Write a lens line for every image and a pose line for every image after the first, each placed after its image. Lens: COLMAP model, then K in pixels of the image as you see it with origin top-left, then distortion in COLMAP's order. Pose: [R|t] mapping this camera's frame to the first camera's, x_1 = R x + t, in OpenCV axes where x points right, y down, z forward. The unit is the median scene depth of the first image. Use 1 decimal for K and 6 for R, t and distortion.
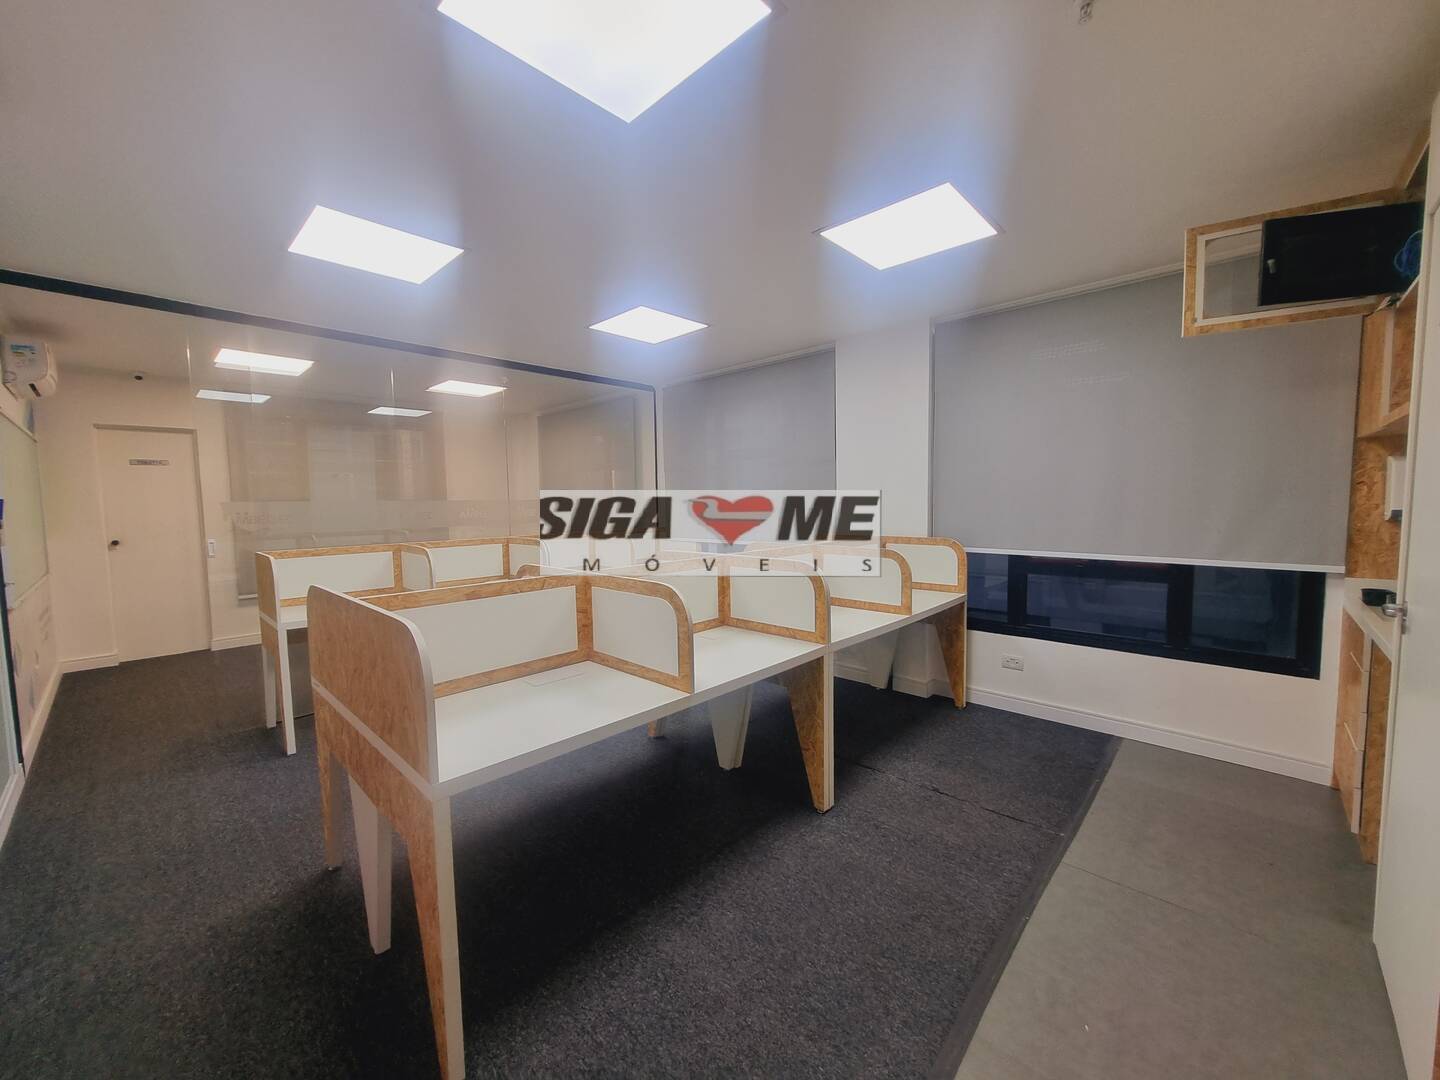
lens RADIAL K [[561.9, 0, 722.8], [0, 561.9, 540.8], [0, 0, 1]] dist [-0.000501, 0.000916]
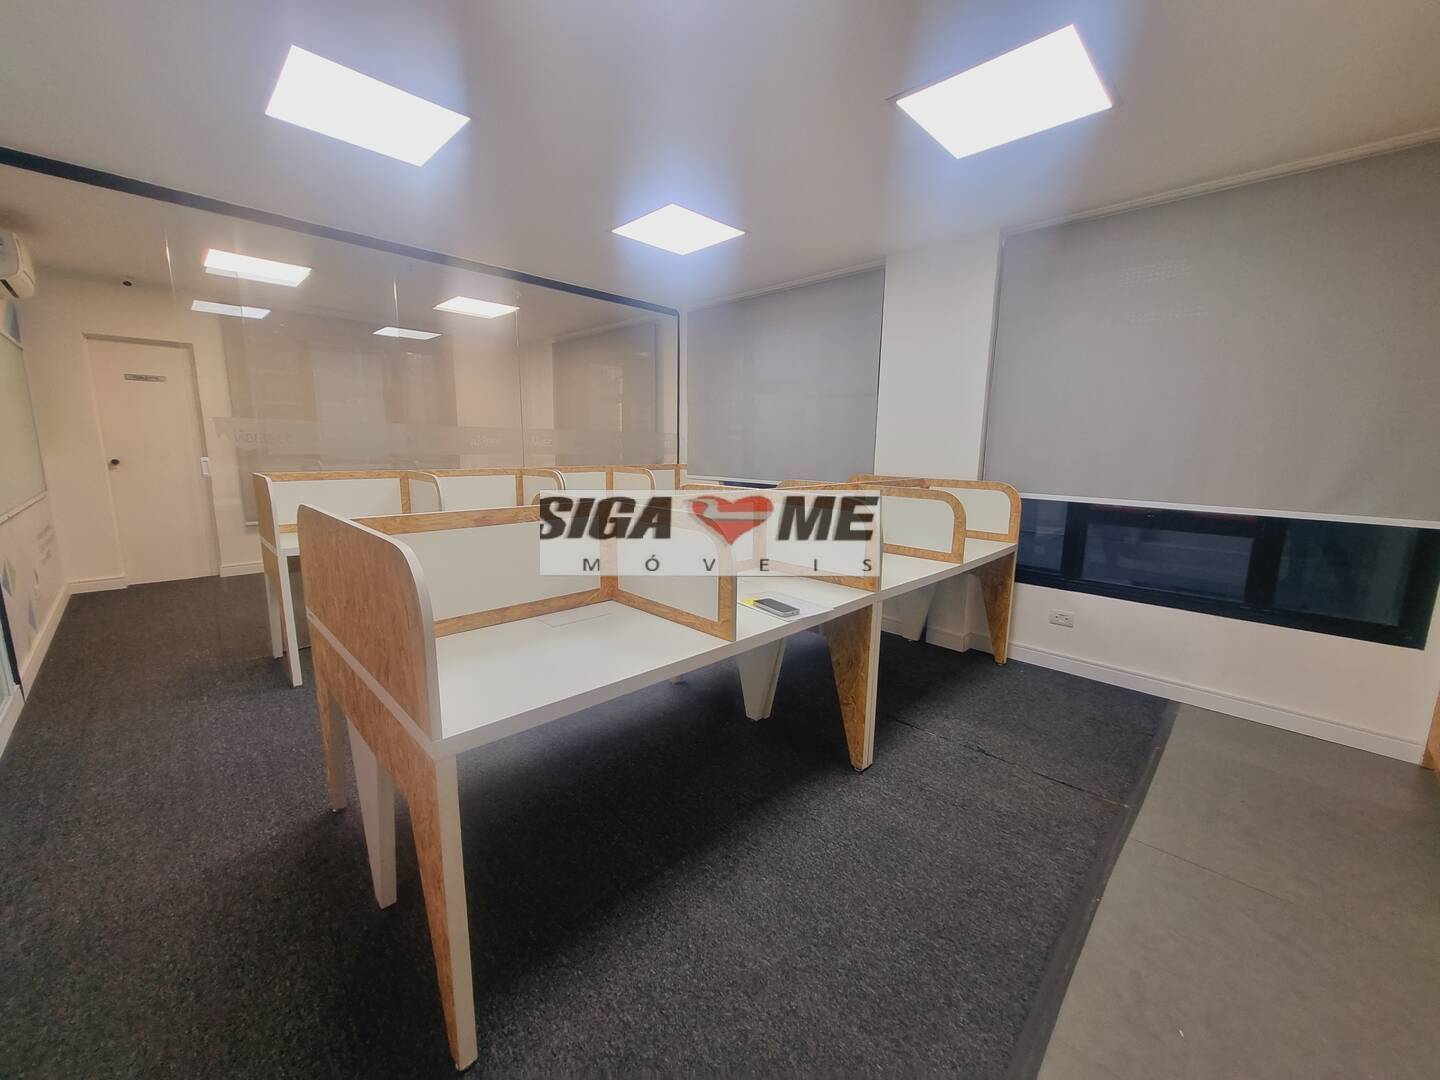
lens RADIAL K [[561.9, 0, 722.8], [0, 561.9, 540.8], [0, 0, 1]] dist [-0.000501, 0.000916]
pose [[0.999271, 0.033542, -0.018248, -0.041698], [-0.031633, 0.994840, 0.096395, 0.022867], [0.021387, -0.095747, 0.995176, 0.102912]]
